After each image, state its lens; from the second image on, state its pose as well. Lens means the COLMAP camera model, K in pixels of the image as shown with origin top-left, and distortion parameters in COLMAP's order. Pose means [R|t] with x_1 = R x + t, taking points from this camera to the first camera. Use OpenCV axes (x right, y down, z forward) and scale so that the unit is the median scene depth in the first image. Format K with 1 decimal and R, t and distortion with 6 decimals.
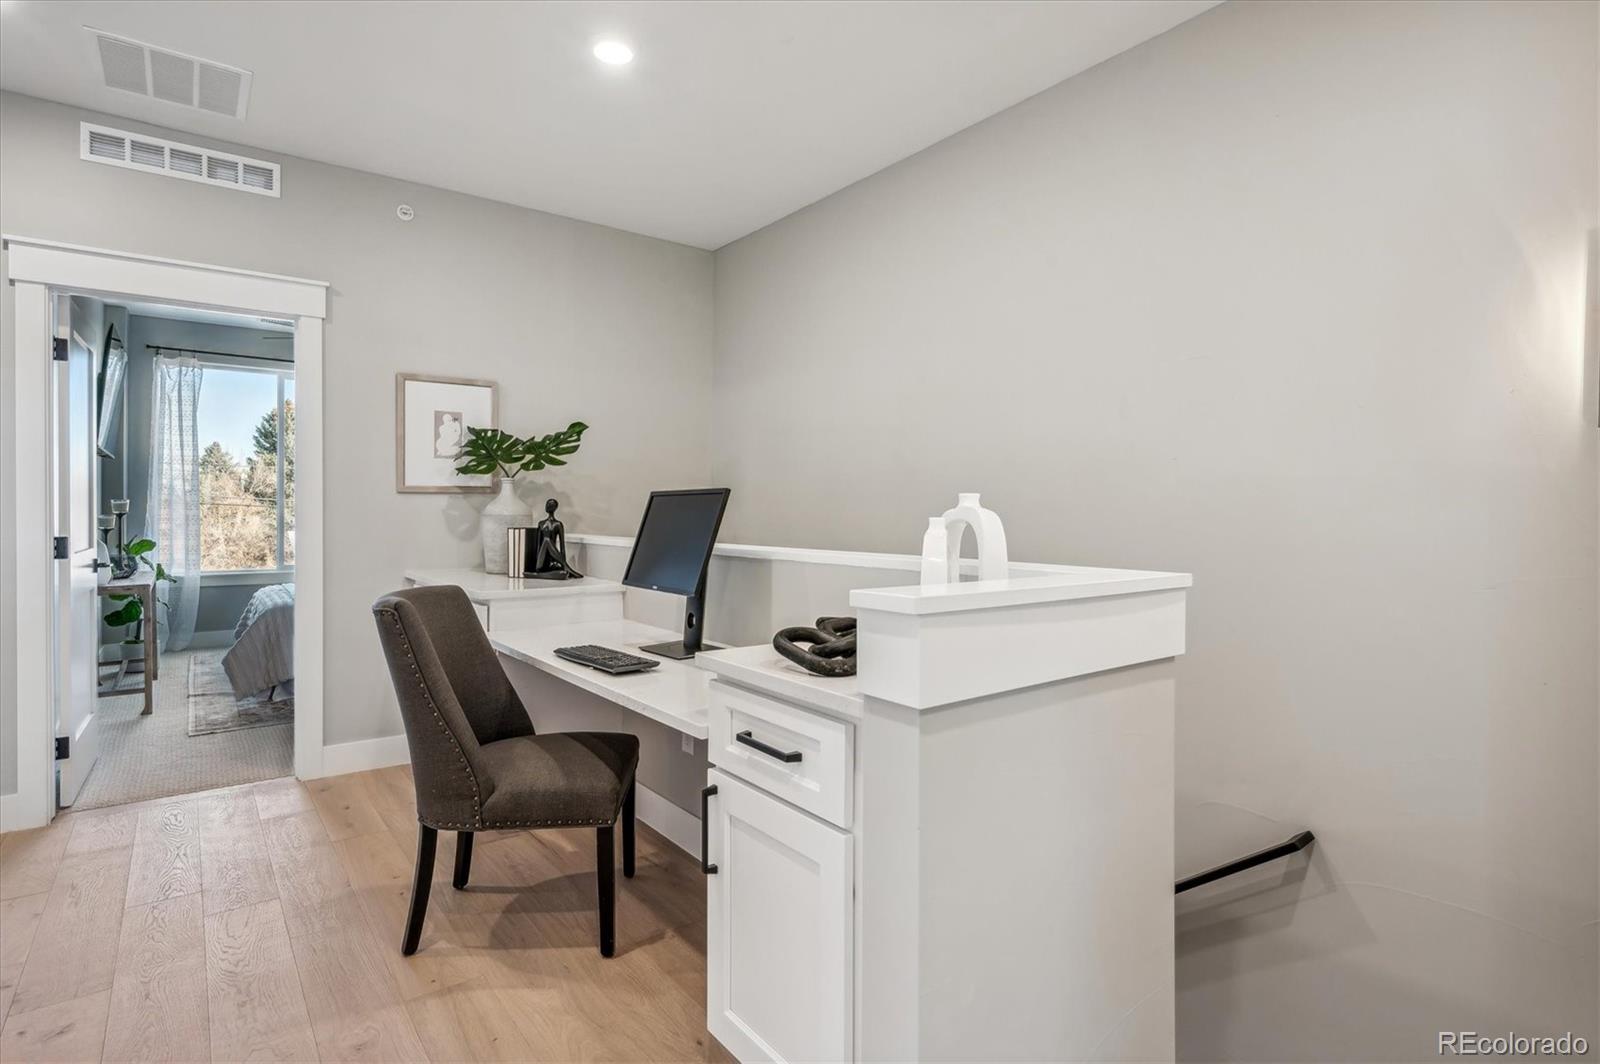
lens RADIAL K [[811.4, 0, 803.4], [0, 811.4, 525.3], [0, 0, 1]] dist [-0.003858, -0.001605]
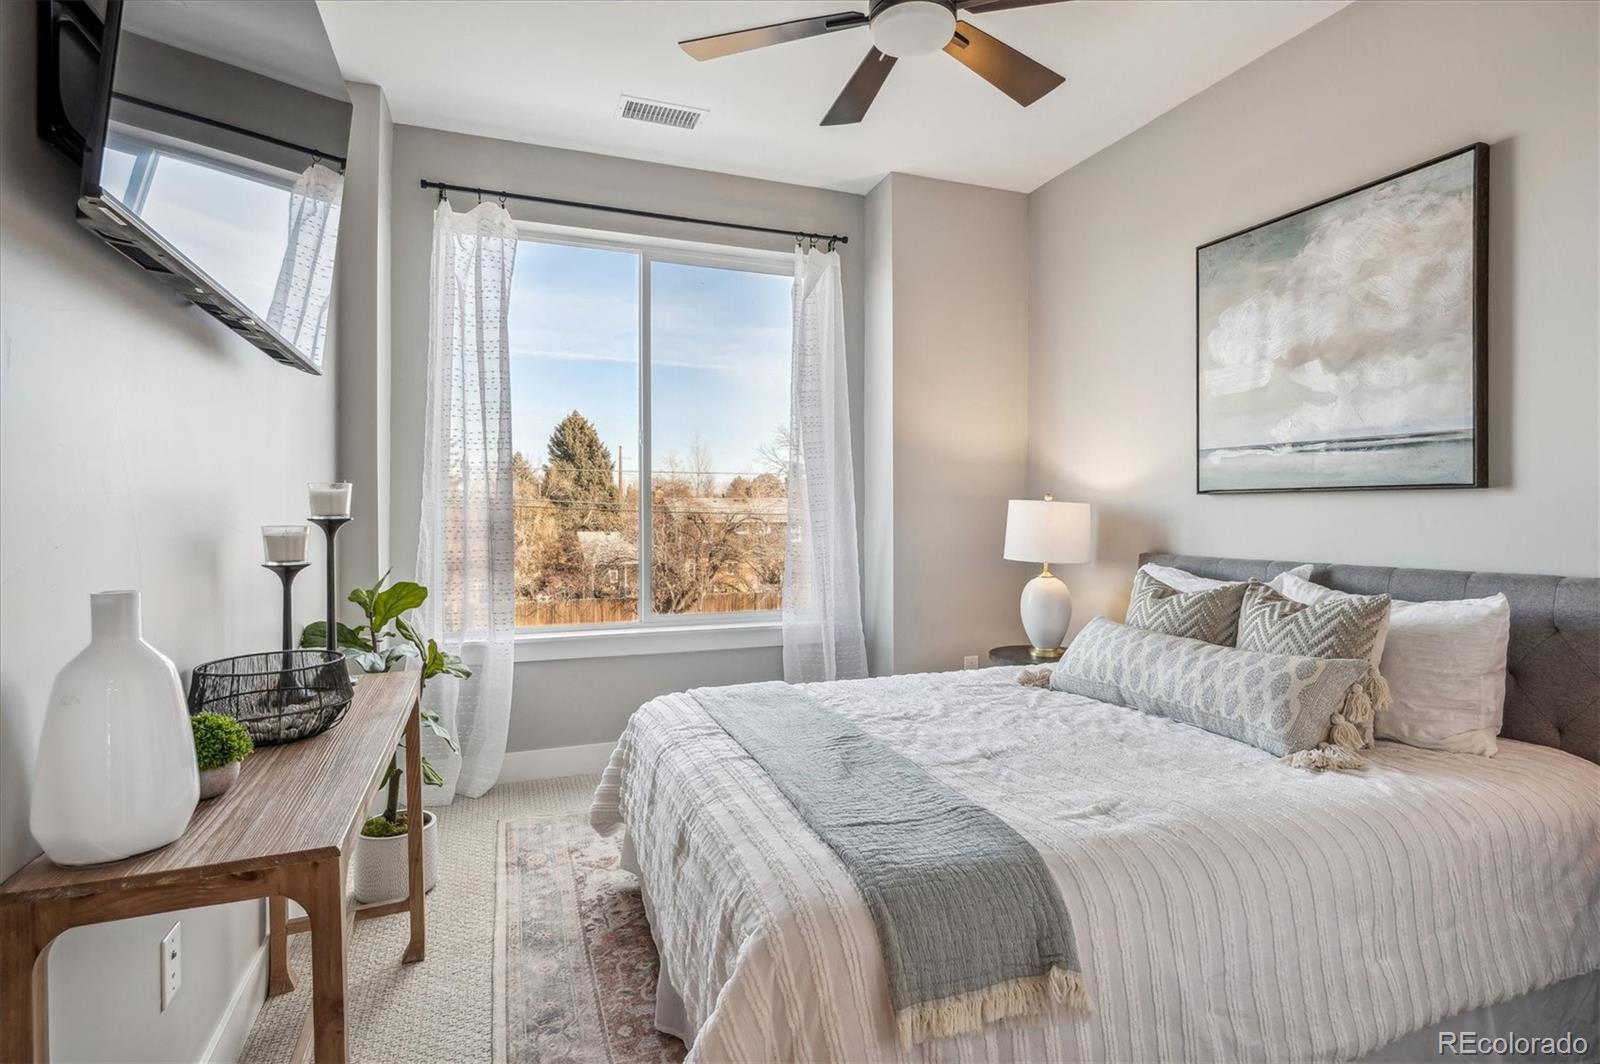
lens RADIAL K [[811.4, 0, 796.8], [0, 811.4, 530.8], [0, 0, 1]] dist [-0.003858, -0.001605]
pose [[0.956262, 0.006025, -0.292450, -0.434274], [-0.004695, 0.999975, 0.005251, -0.011534], [0.292475, -0.003648, 0.956266, 0.576072]]
